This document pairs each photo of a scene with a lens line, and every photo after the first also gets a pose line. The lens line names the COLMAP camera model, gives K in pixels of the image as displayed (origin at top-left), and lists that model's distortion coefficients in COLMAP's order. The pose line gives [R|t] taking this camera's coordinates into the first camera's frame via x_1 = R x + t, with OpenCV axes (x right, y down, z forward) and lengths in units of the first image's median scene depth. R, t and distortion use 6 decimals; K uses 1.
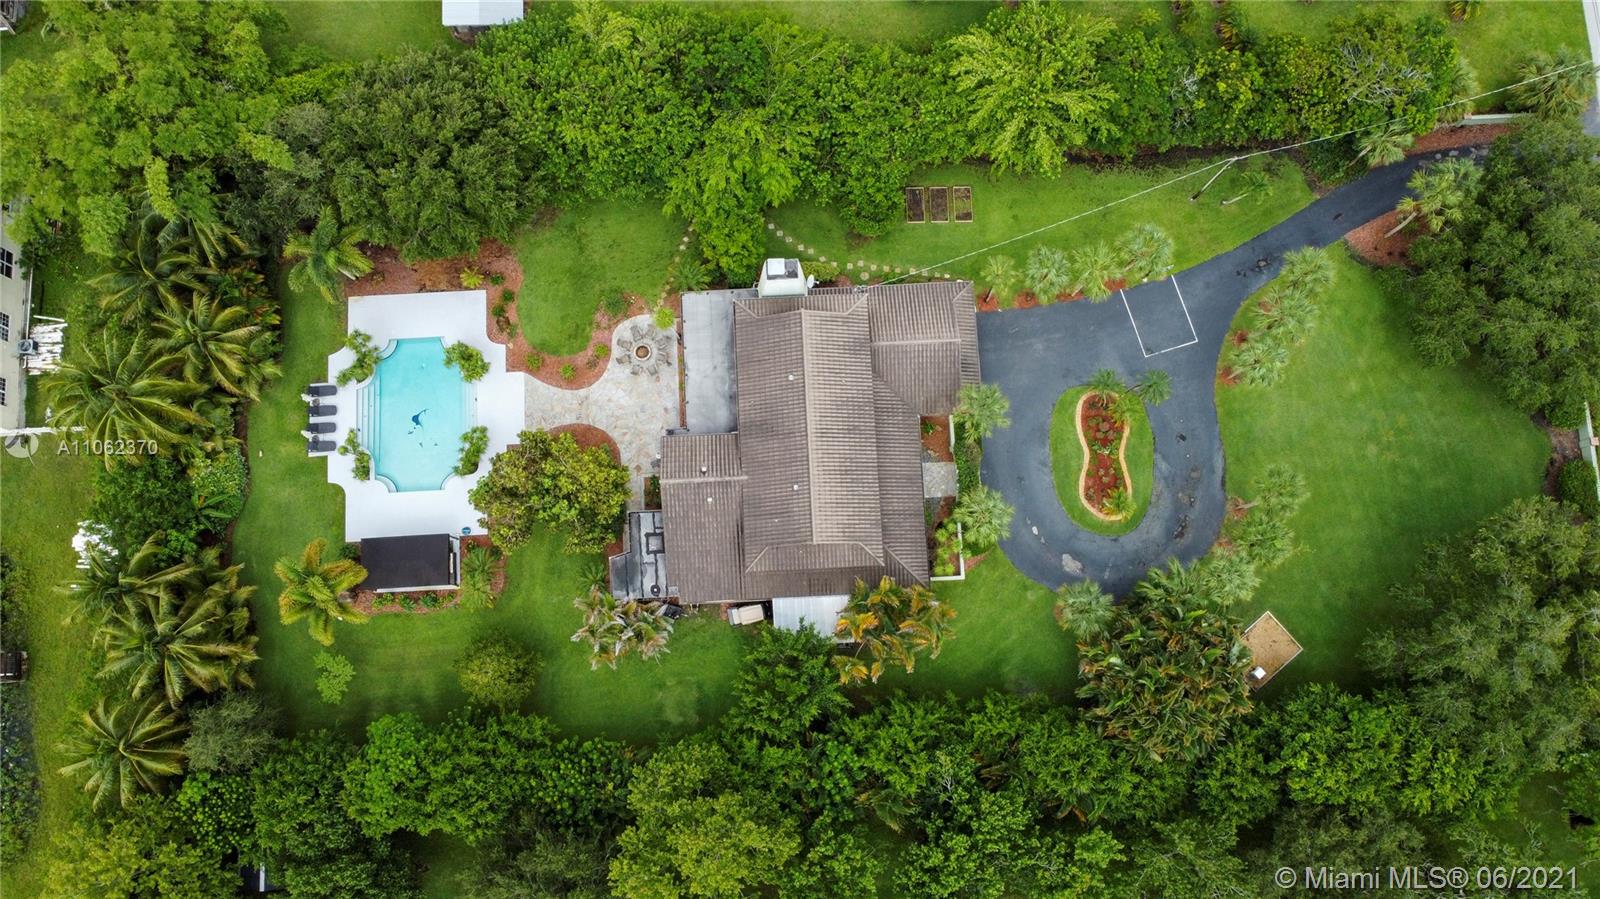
lens RADIAL K [[1209.4, 0, 797.5], [0, 1209.4, 449.9], [0, 0, 1]] dist [0.012286, -0.017632]
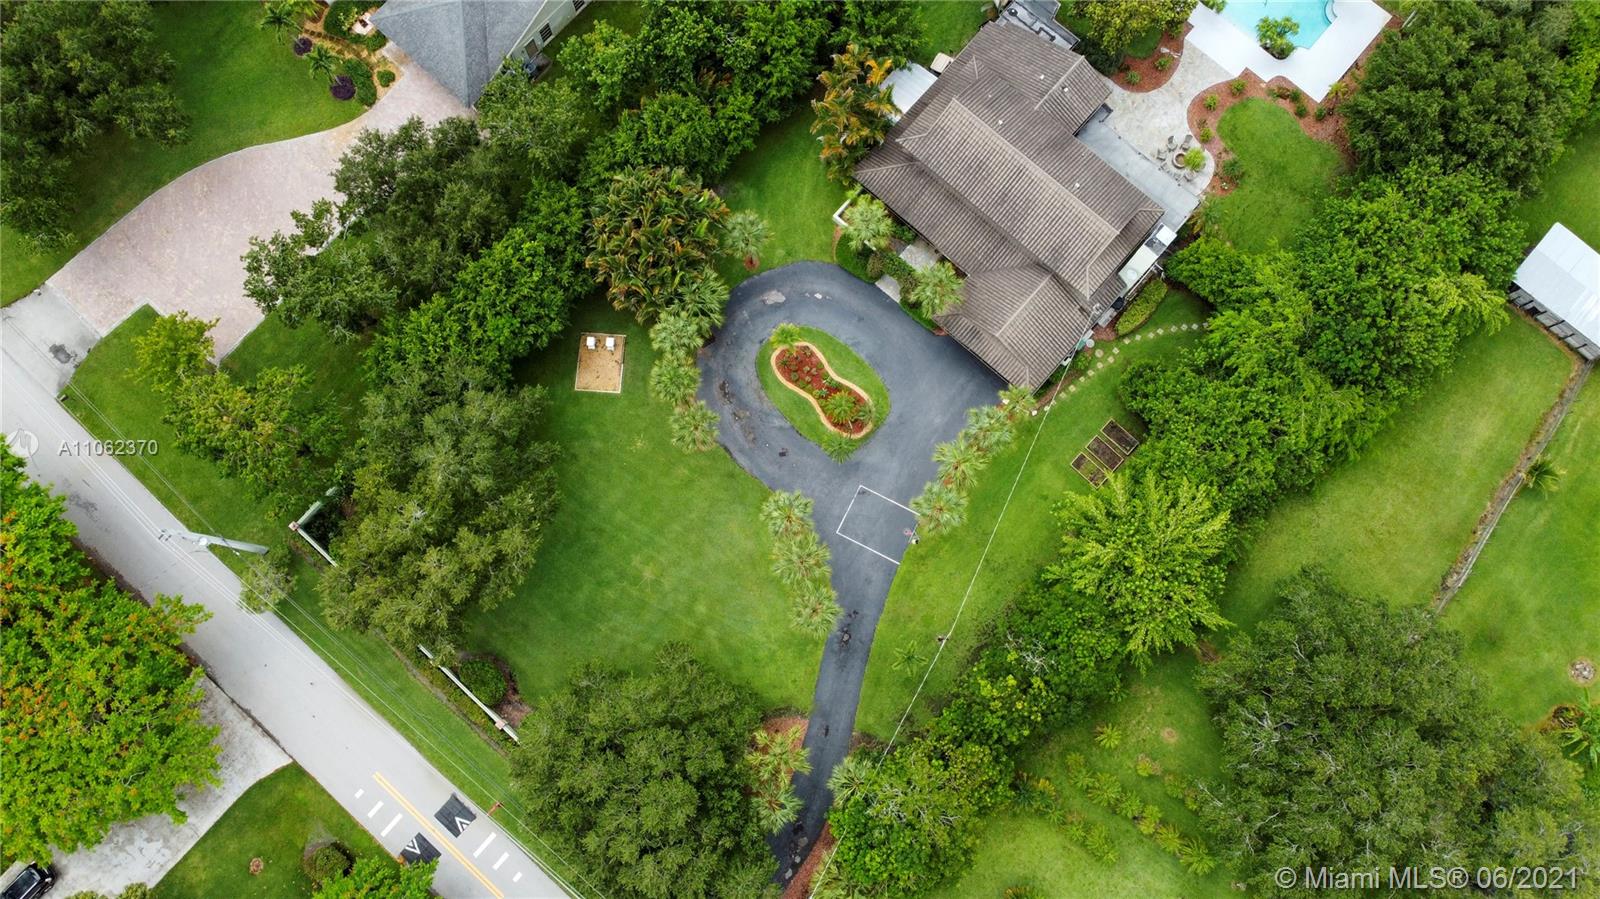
lens RADIAL K [[1209.4, 0, 797.5], [0, 1209.4, 449.9], [0, 0, 1]] dist [0.012286, -0.017632]
pose [[-0.698541, 0.702798, -0.134590, 0.465292], [-0.705259, -0.644375, 0.295619, -0.342880], [0.121034, 0.301423, 0.945777, -0.004334]]
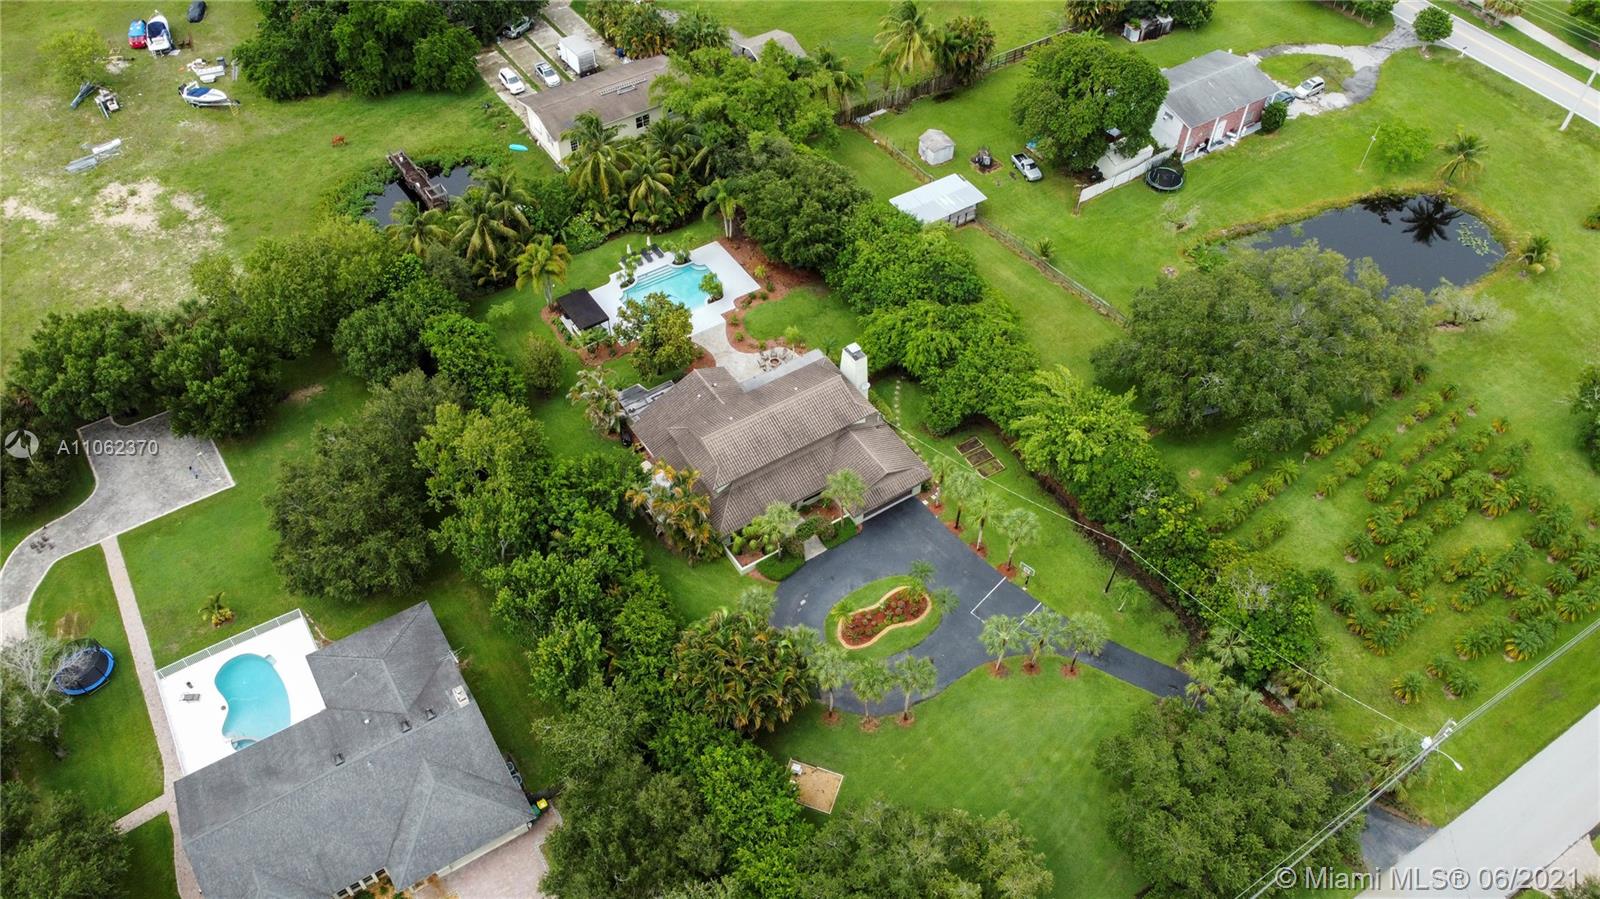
lens RADIAL K [[1209.4, 0, 797.5], [0, 1209.4, 449.9], [0, 0, 1]] dist [0.012286, -0.017632]
pose [[0.501103, 0.646510, -0.575256, 0.843591], [-0.851423, 0.487257, -0.194060, 0.245845], [0.154836, 0.587031, 0.794620, -0.121307]]
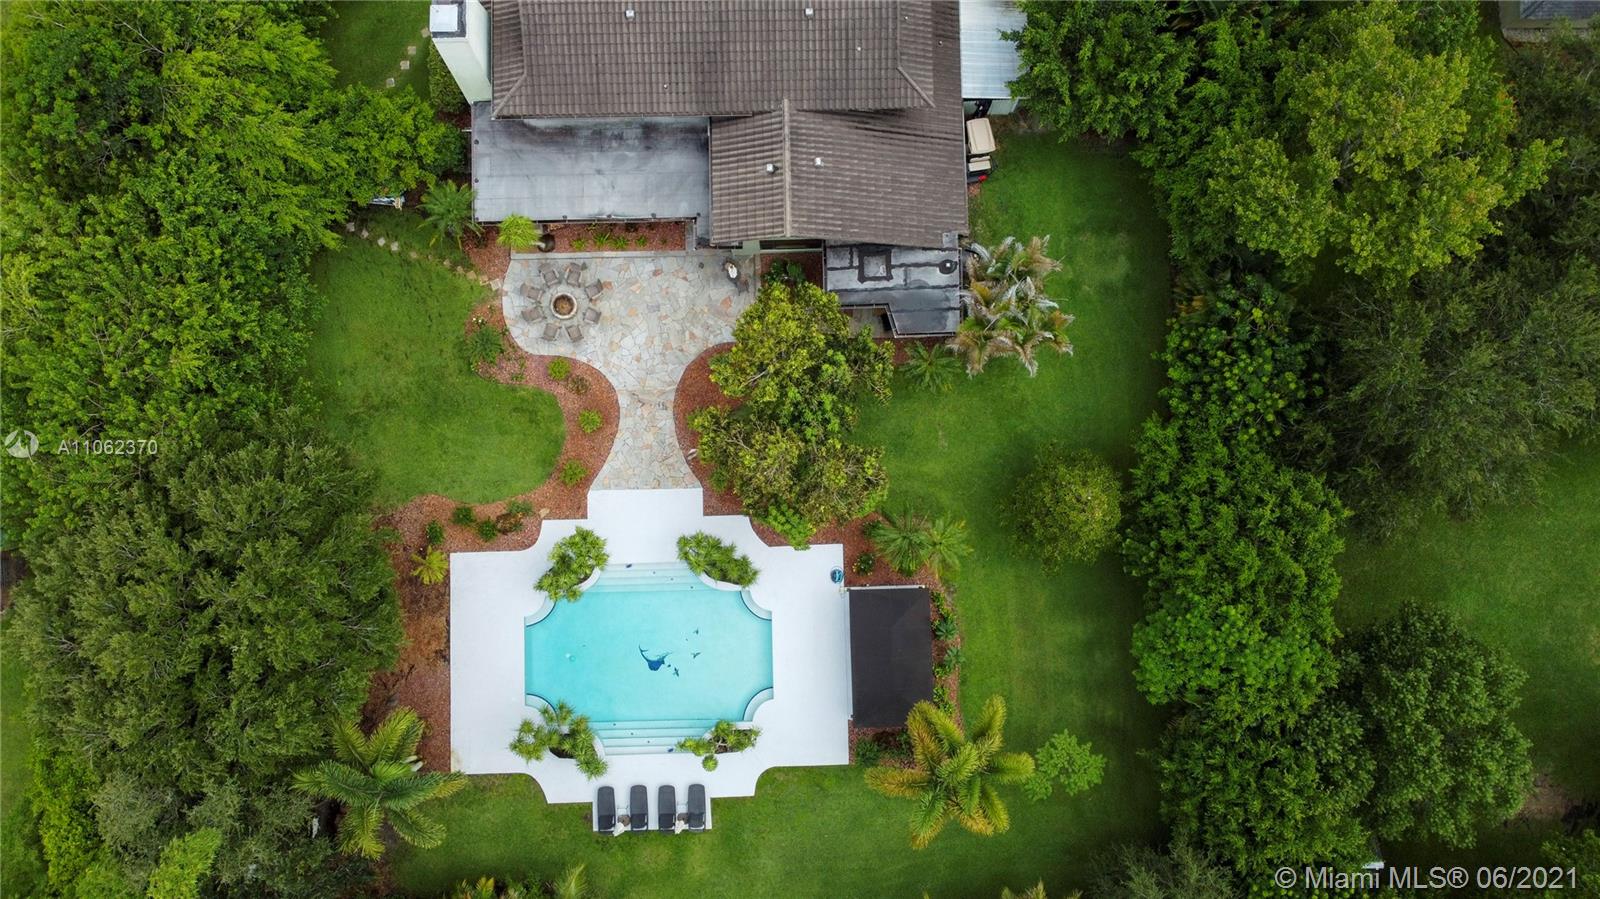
lens RADIAL K [[1209.4, 0, 797.5], [0, 1209.4, 449.9], [0, 0, 1]] dist [0.012286, -0.017632]
pose [[0.030519, -0.997057, 0.070321, -0.254621], [0.983303, 0.042576, 0.176923, -0.071832], [-0.179397, 0.063747, 0.981709, 0.367164]]
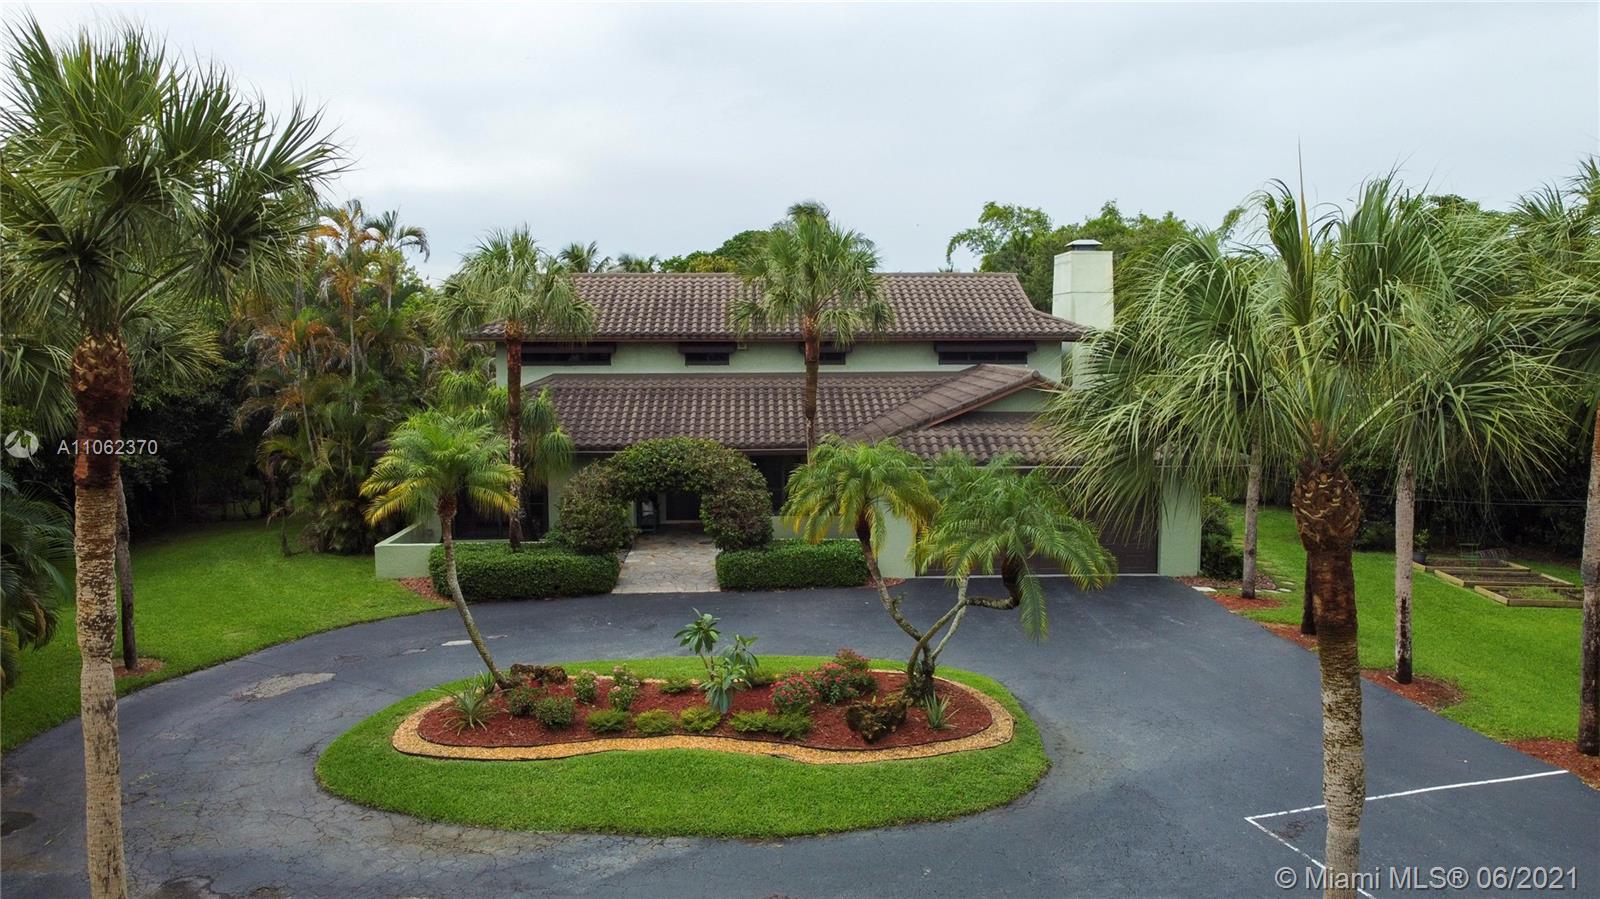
lens RADIAL K [[1209.4, 0, 797.5], [0, 1209.4, 449.9], [0, 0, 1]] dist [0.012286, -0.017632]
pose [[-0.011965, 0.091245, -0.995757, 0.480076], [-0.982764, 0.182650, 0.028546, -0.029136], [0.184479, 0.978935, 0.087487, 0.963363]]
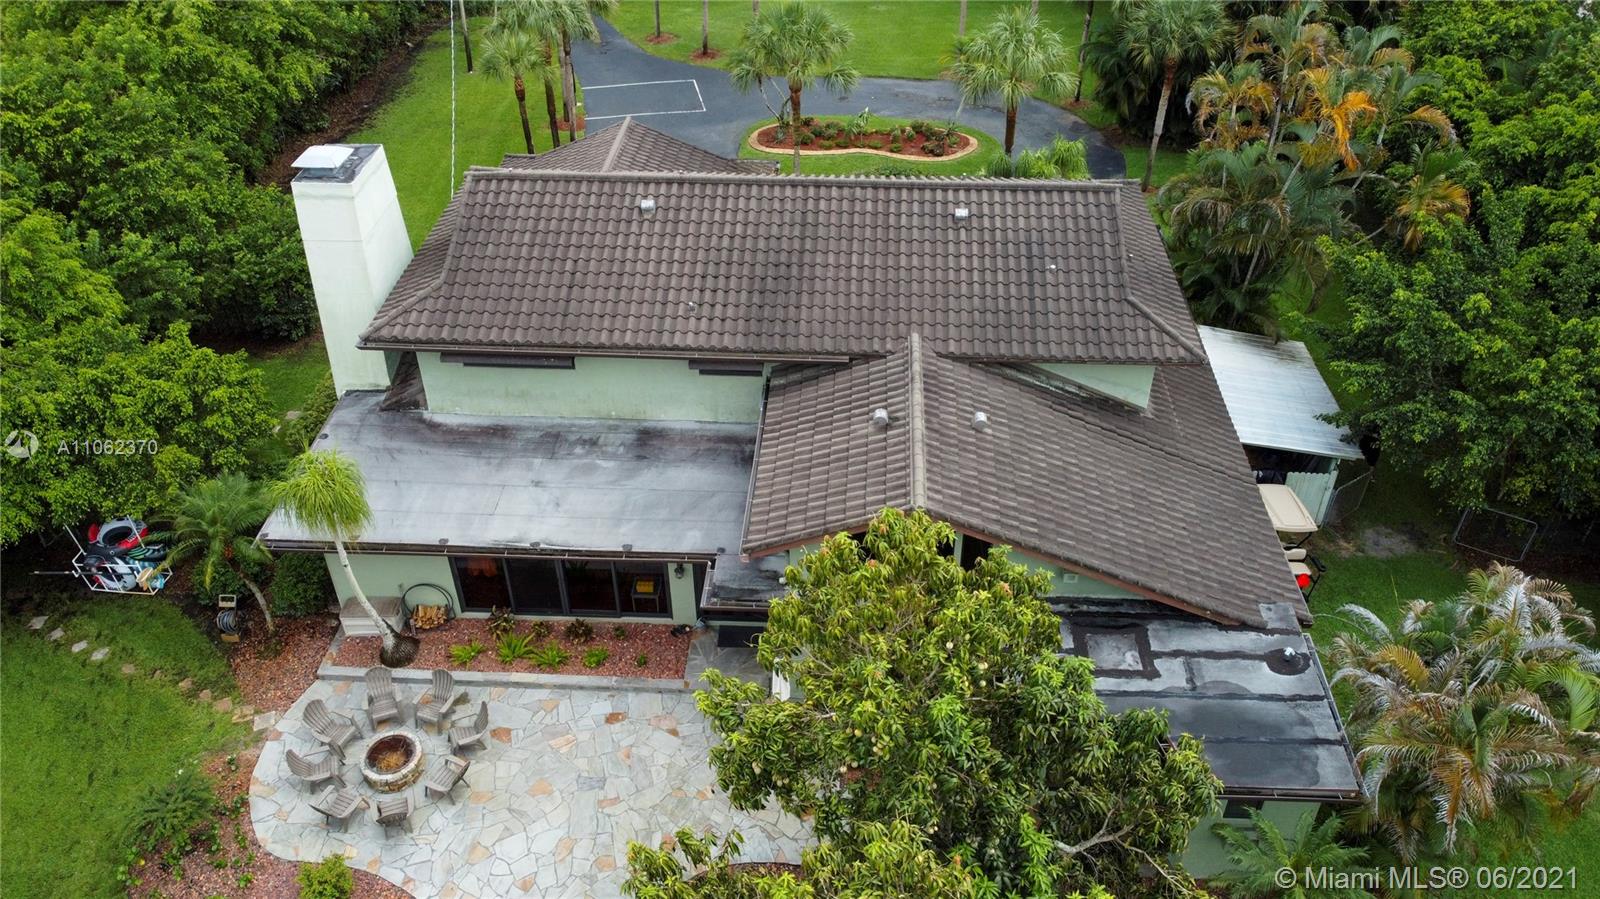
lens RADIAL K [[1209.4, 0, 797.5], [0, 1209.4, 449.9], [0, 0, 1]] dist [0.012286, -0.017632]
pose [[0.111005, -0.606386, 0.787384, -0.307526], [0.978776, 0.204036, 0.019147, -0.008444], [-0.172266, 0.768547, 0.616165, 0.782160]]
